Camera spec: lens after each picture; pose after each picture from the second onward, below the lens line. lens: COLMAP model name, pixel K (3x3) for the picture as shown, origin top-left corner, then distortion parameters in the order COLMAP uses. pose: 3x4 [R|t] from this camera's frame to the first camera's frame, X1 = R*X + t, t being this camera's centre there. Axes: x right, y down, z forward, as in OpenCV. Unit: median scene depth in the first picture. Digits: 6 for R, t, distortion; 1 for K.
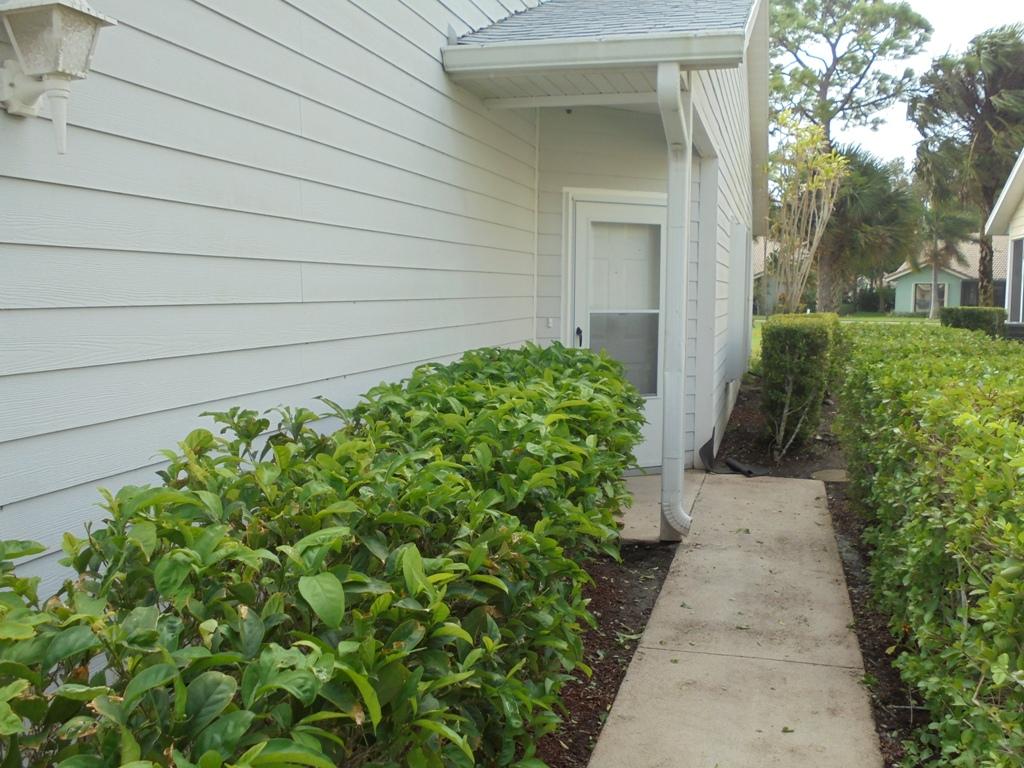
lens RADIAL K [[999.4, 0, 513.3], [0, 999.4, 384.4], [0, 0, 1]] dist [-0.061139, 0.000000]
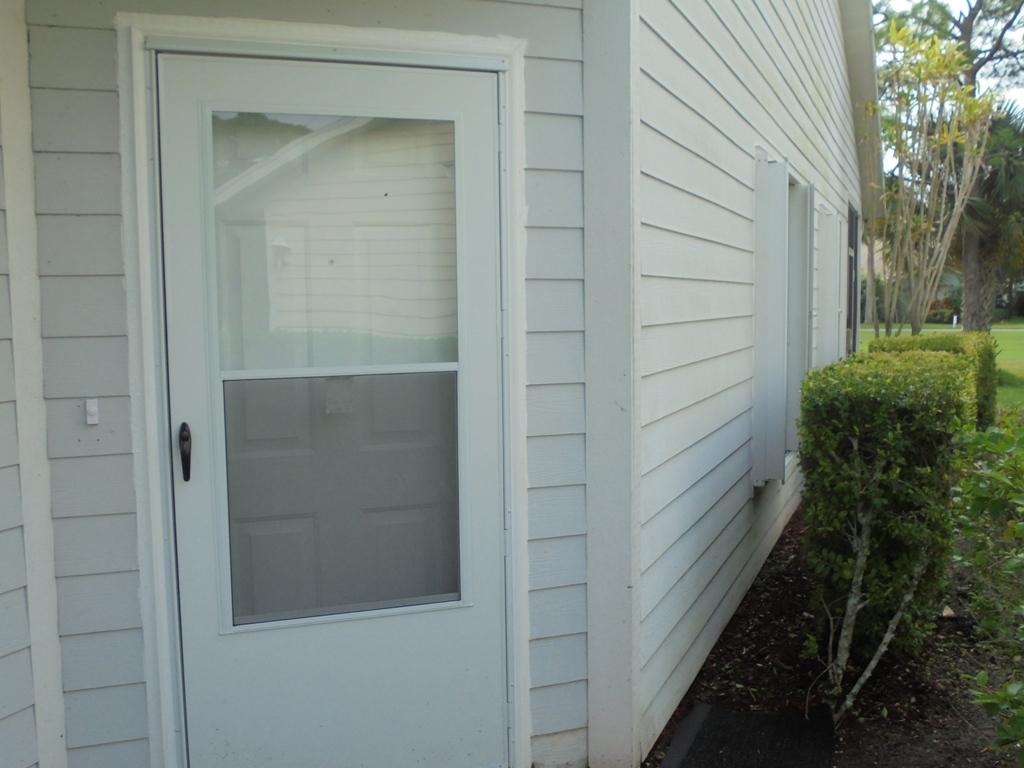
lens RADIAL K [[999.4, 0, 477.1], [0, 999.4, 391.2], [0, 0, 1]] dist [-0.061139, 0.000000]
pose [[0.986185, -0.009282, -0.165385, 0.191501], [0.008301, 0.999944, -0.006625, -0.055846], [0.165437, 0.005161, 0.986207, 0.584405]]
